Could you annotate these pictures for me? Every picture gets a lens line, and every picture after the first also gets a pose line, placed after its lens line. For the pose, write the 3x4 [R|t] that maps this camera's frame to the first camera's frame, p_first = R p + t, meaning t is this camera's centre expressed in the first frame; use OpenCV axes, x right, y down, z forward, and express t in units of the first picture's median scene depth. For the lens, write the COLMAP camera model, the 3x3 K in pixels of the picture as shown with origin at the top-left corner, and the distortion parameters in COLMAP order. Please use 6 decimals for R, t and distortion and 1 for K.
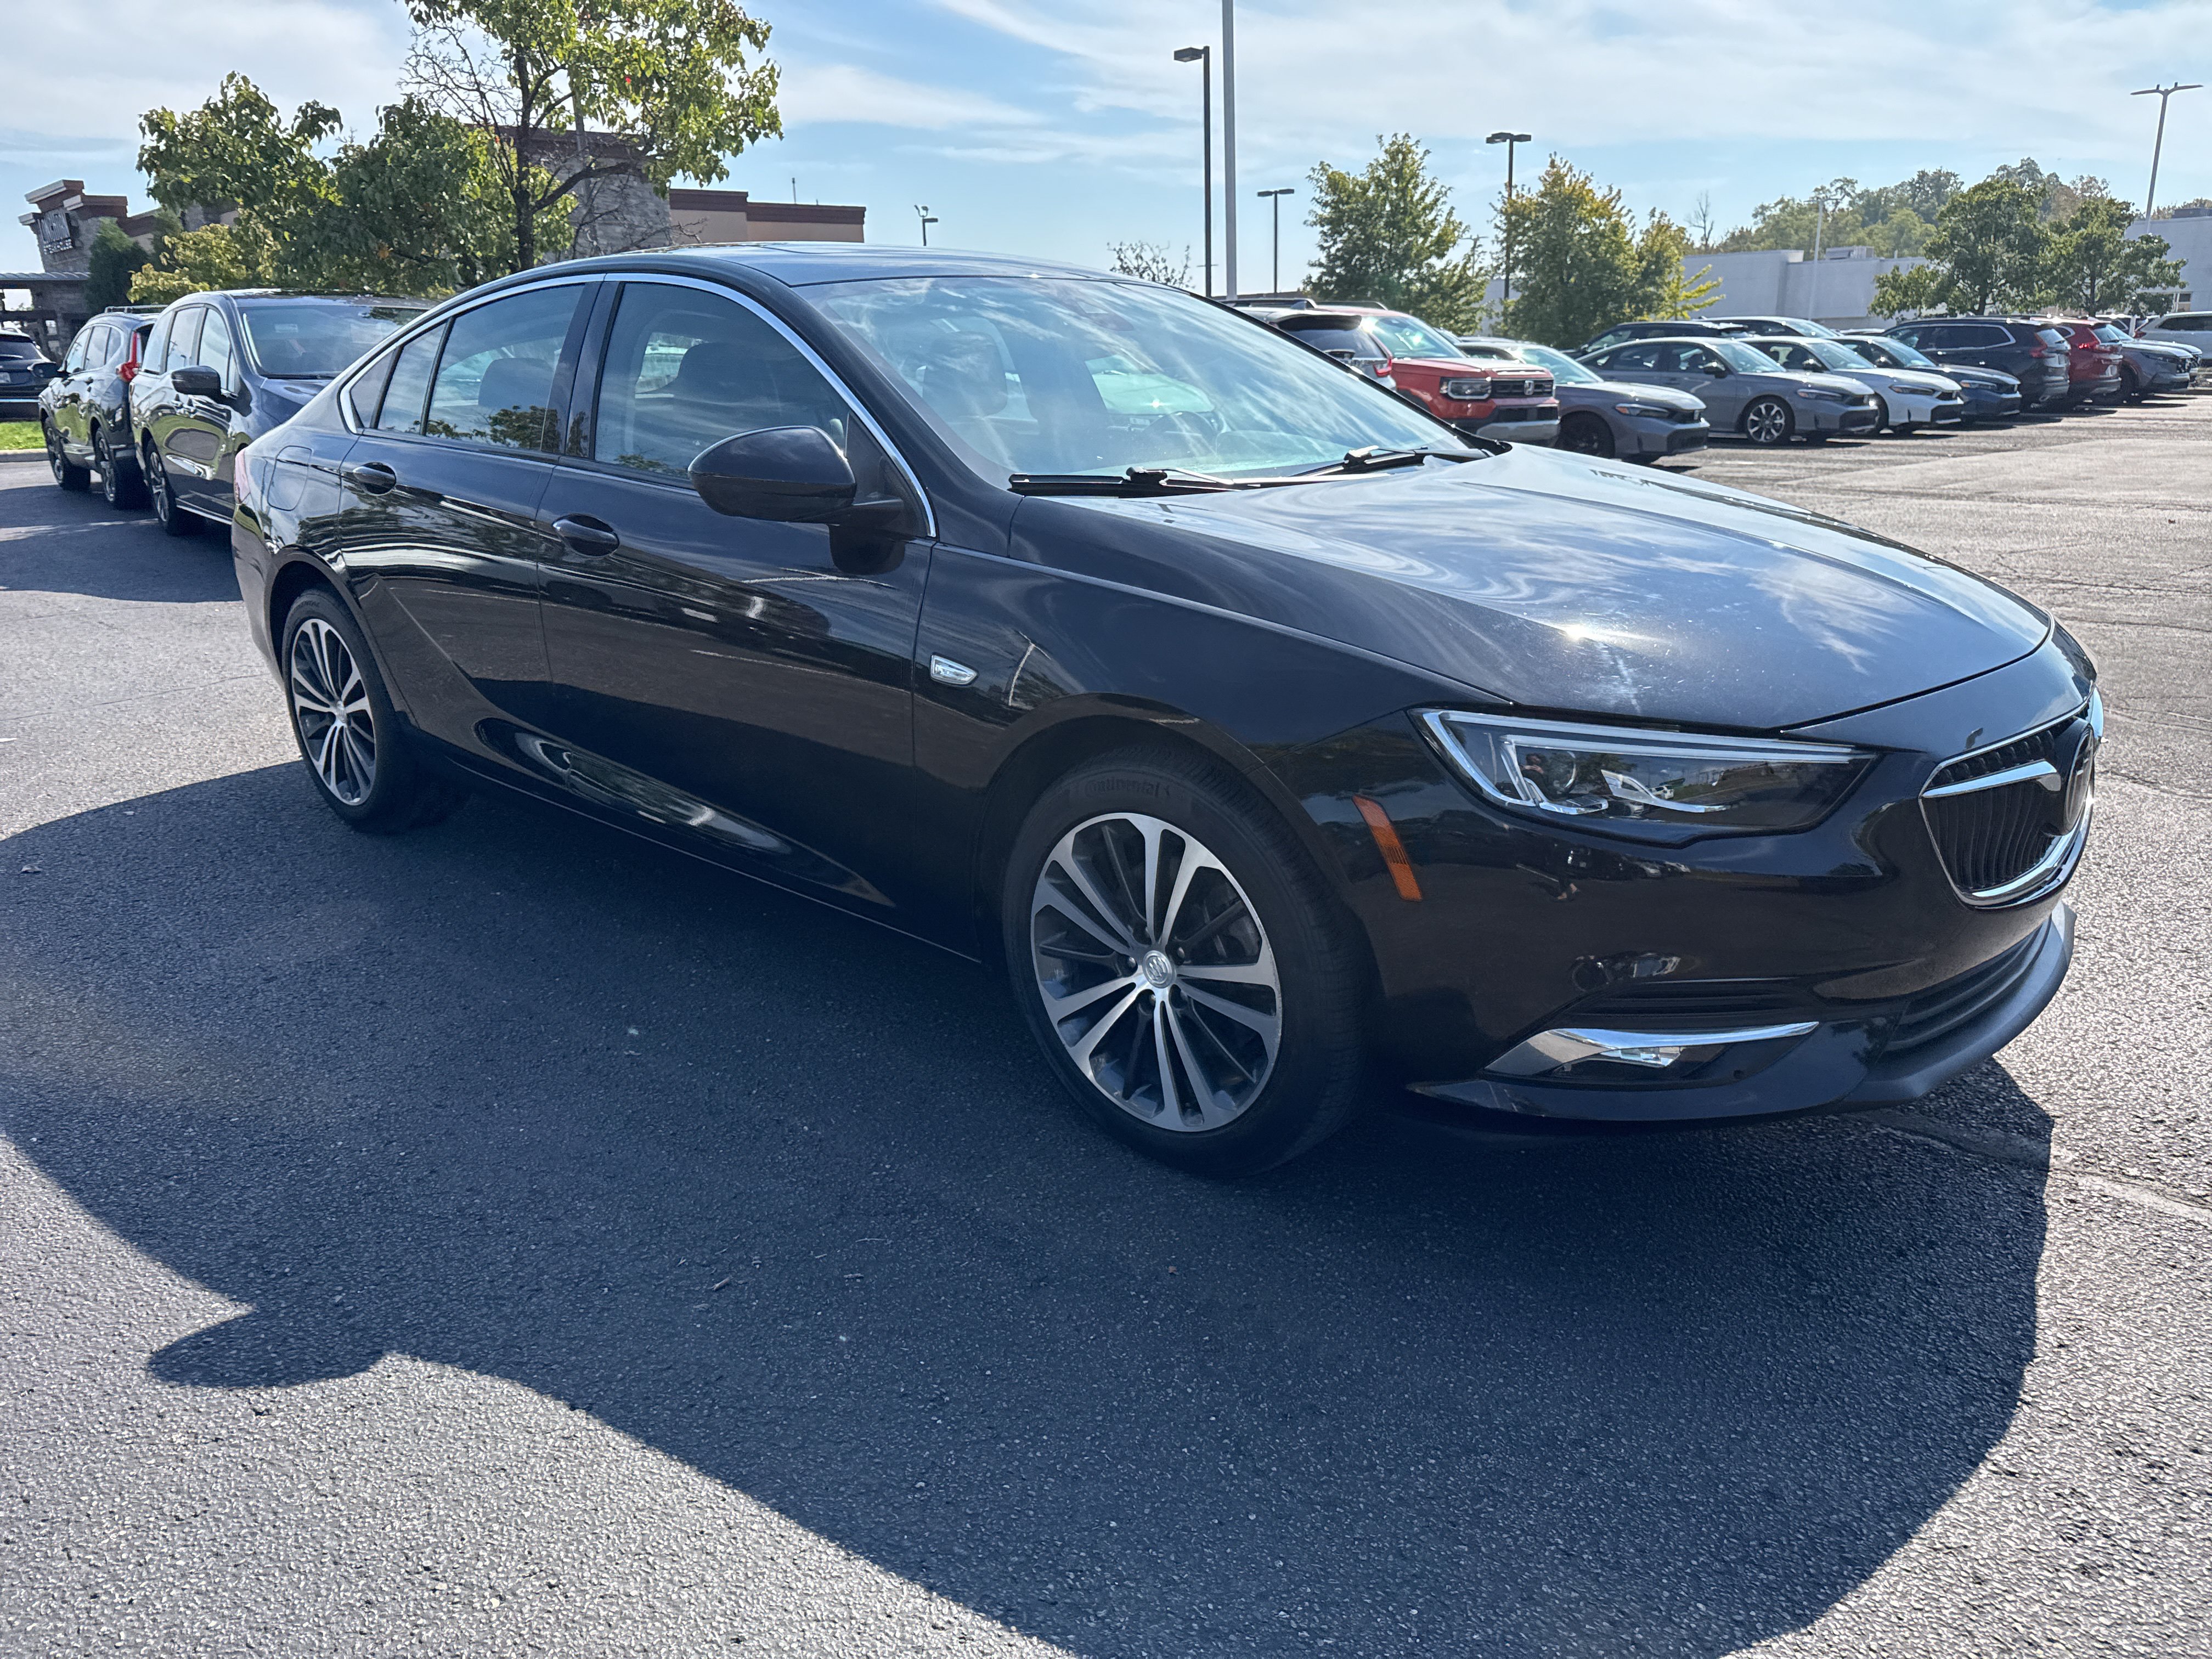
lens RADIAL K [[1561.2, 0, 1108.5], [0, 1561.2, 830.5], [0, 0, 1]] dist [0.019172, -0.021472]
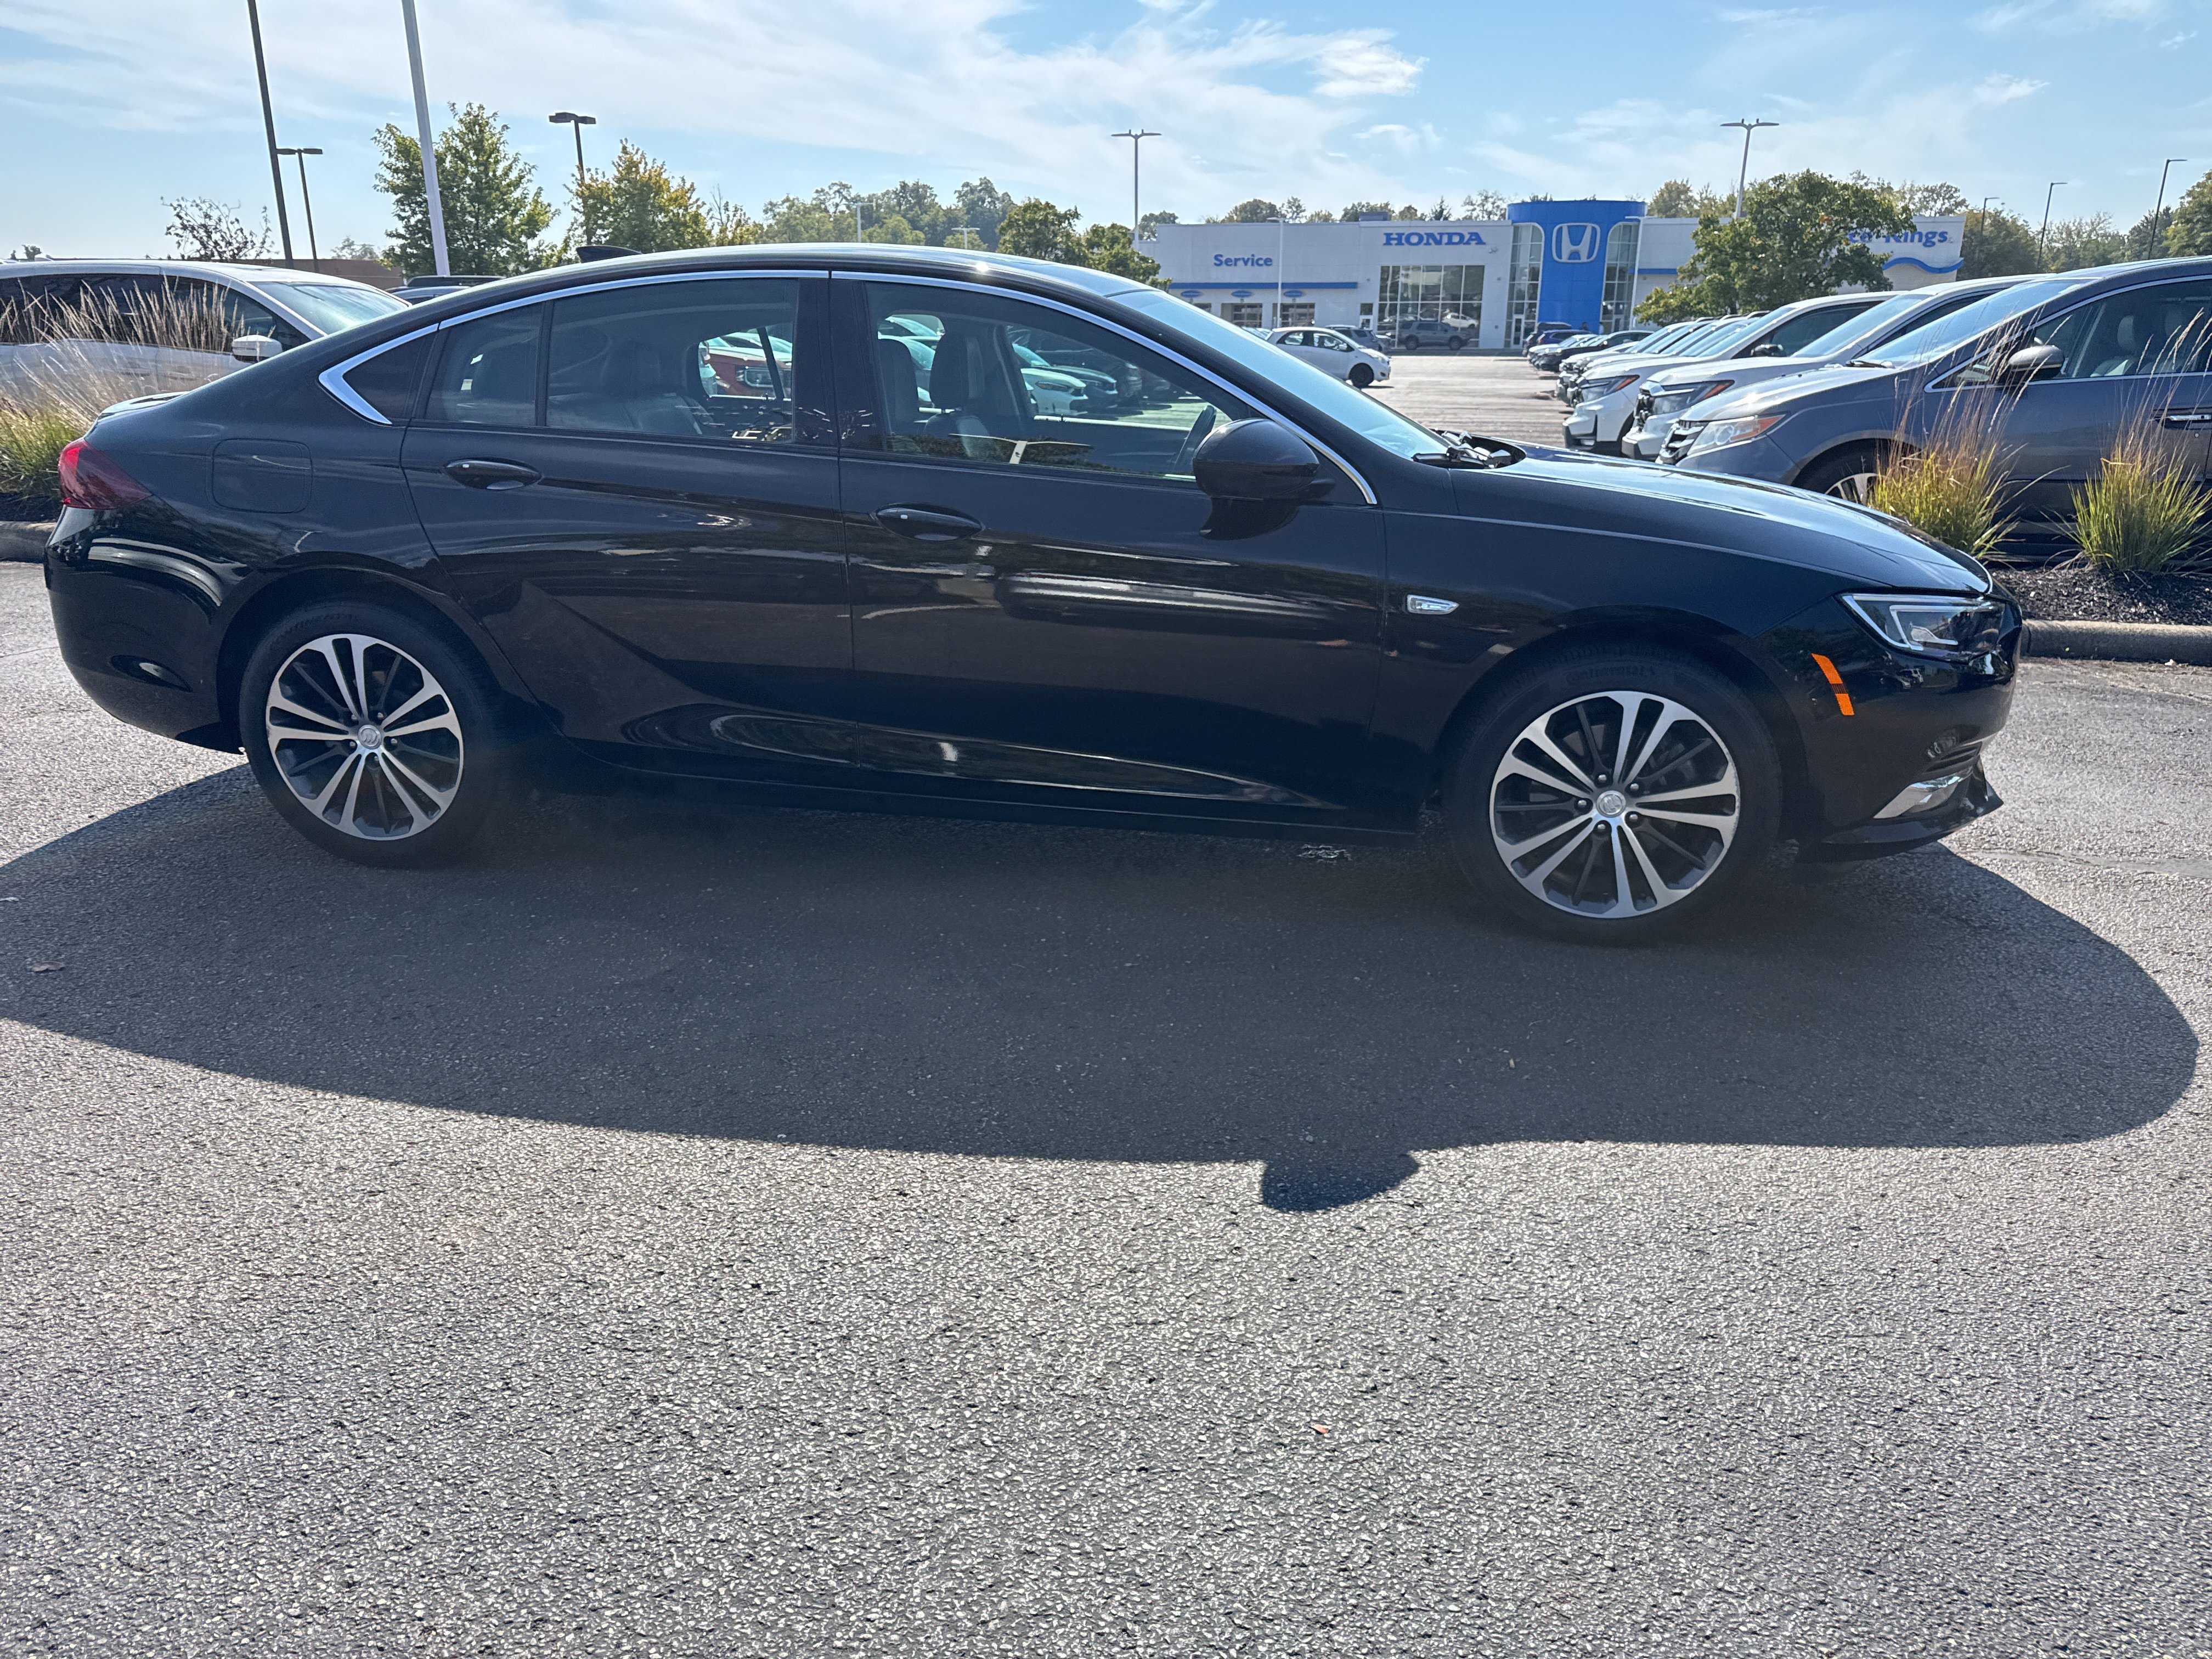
lens RADIAL K [[1561.2, 0, 1108.6], [0, 1561.2, 821.2], [0, 0, 1]] dist [0.019172, -0.021472]
pose [[0.836779, -0.137939, 0.529881, -0.205545], [0.136104, 0.989773, 0.042726, -0.003163], [-0.530356, 0.036367, 0.846995, 0.008693]]
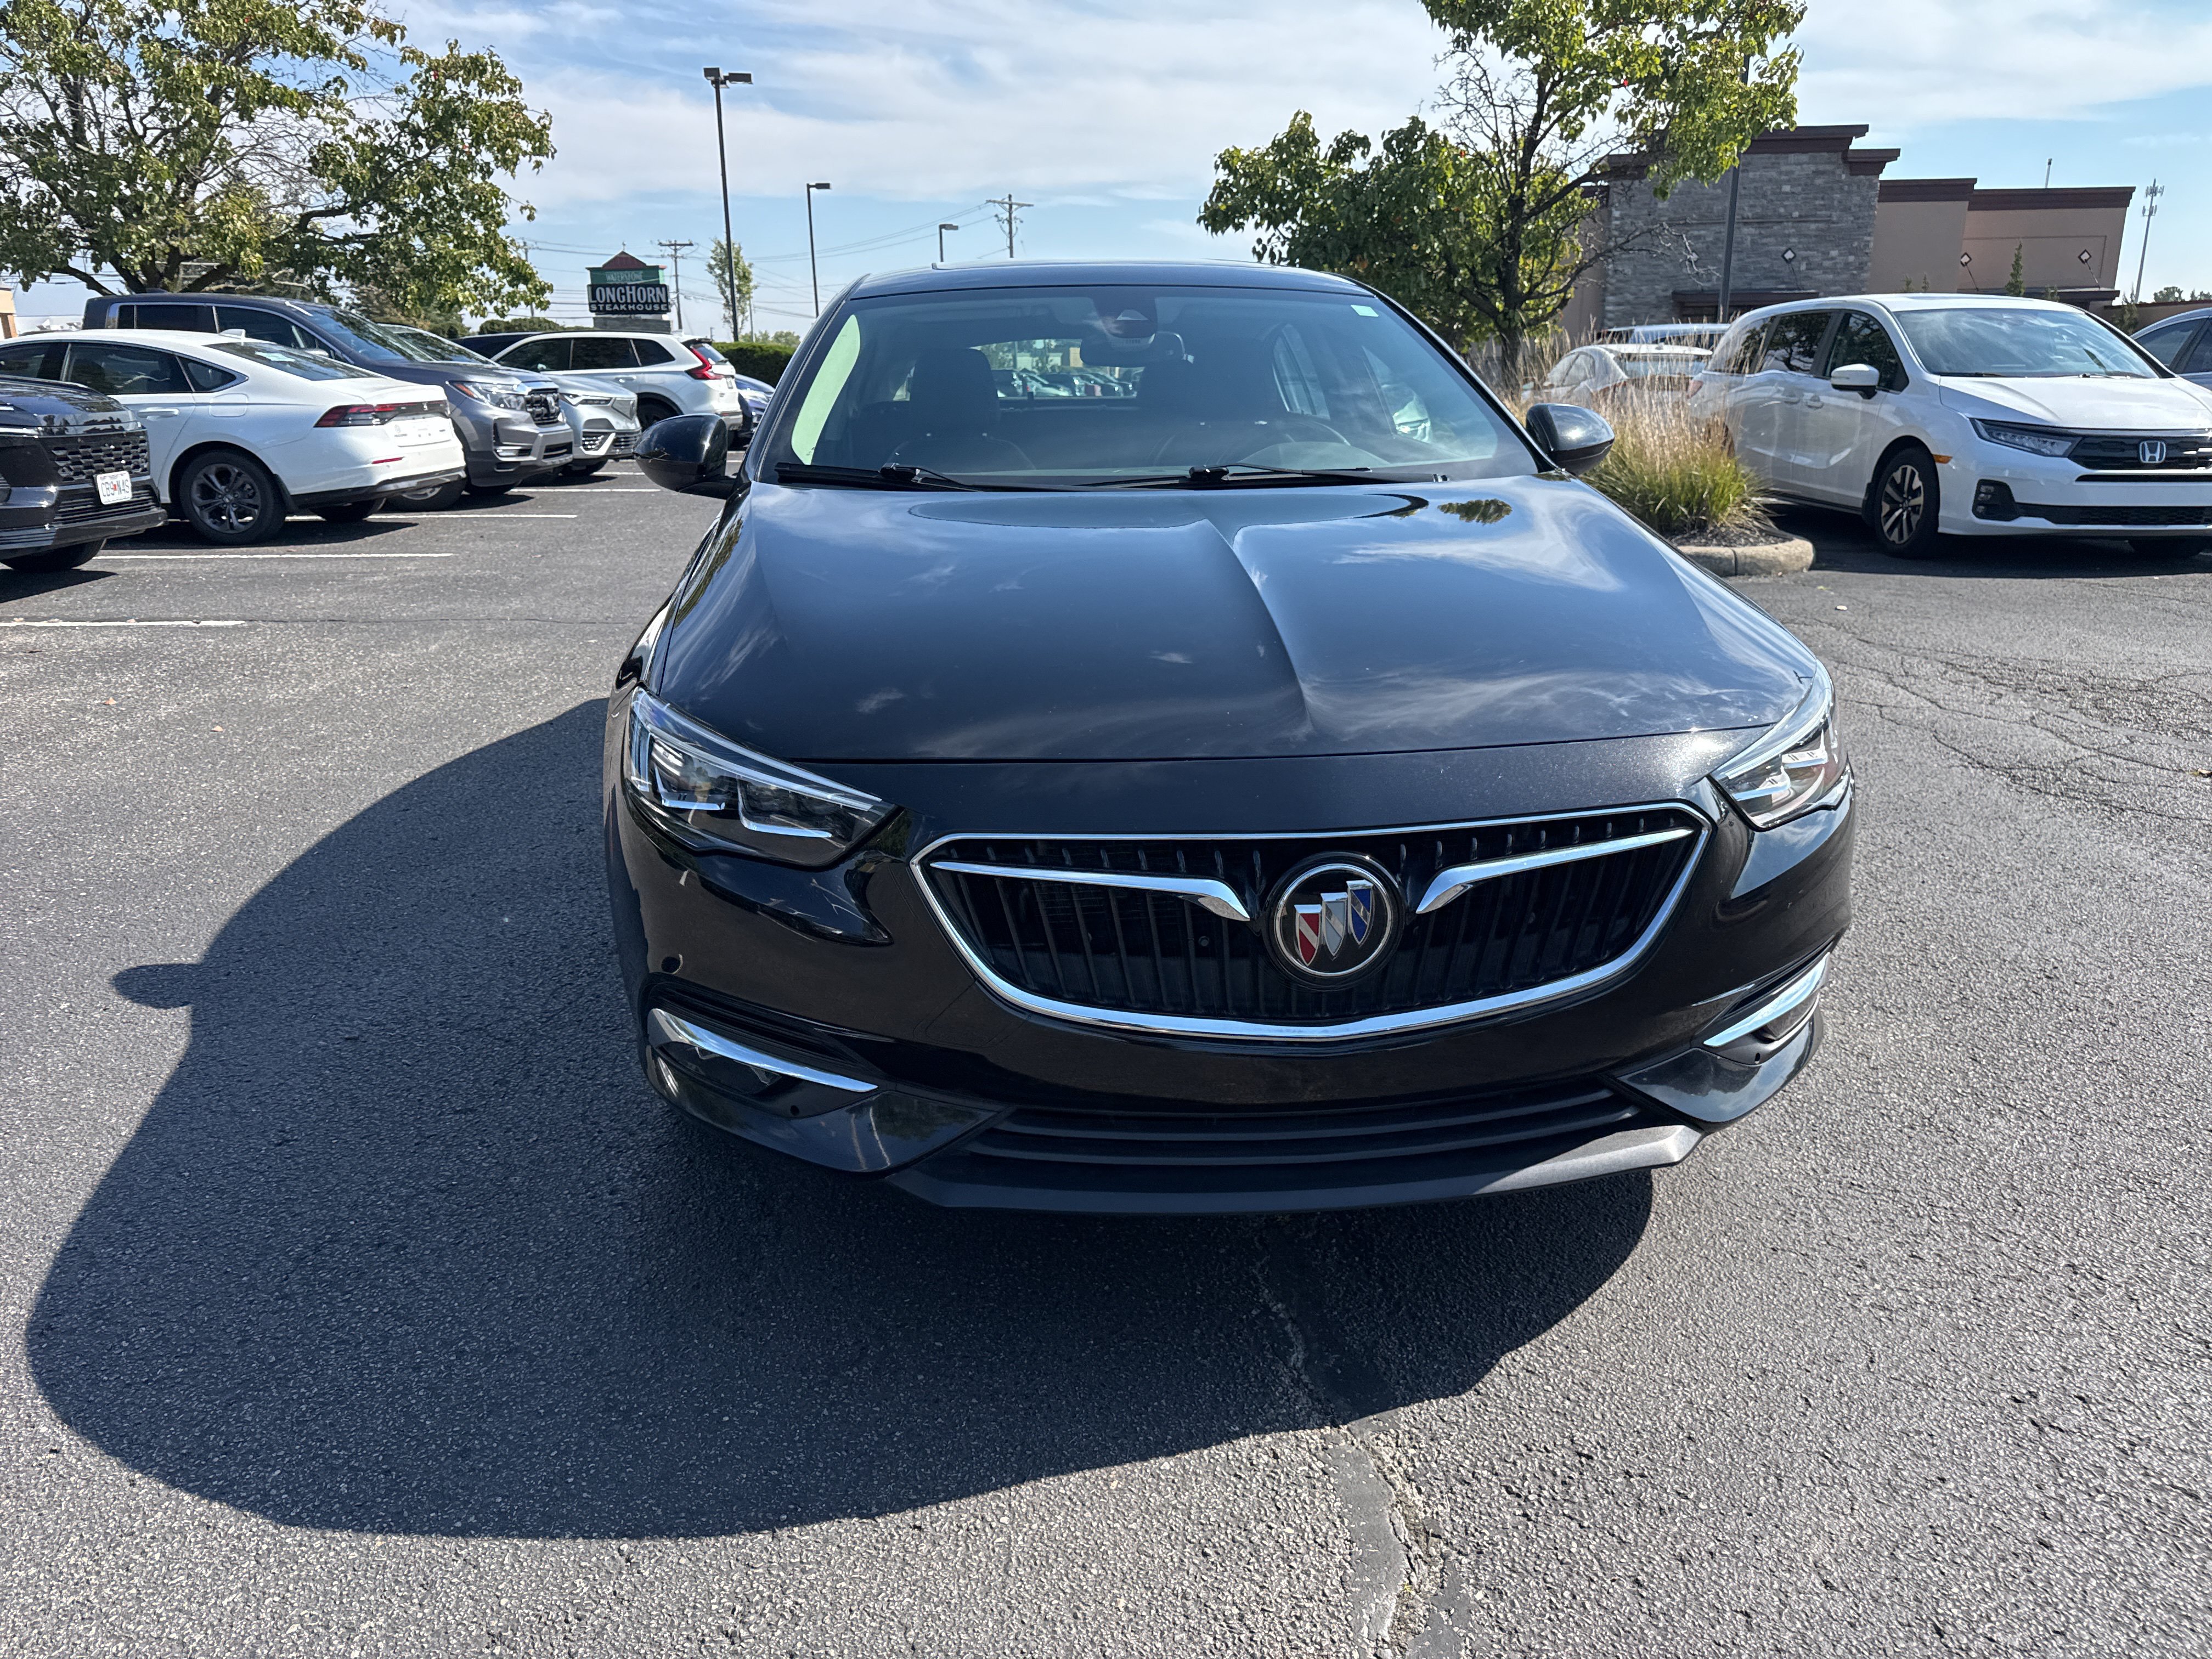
lens RADIAL K [[1561.2, 0, 1110.2], [0, 1561.2, 824.7], [0, 0, 1]] dist [0.019172, -0.021472]
pose [[0.746531, 0.199633, -0.634695, 0.181295], [-0.202165, 0.976884, 0.069476, -0.019856], [0.633893, 0.076448, 0.769633, 0.059811]]
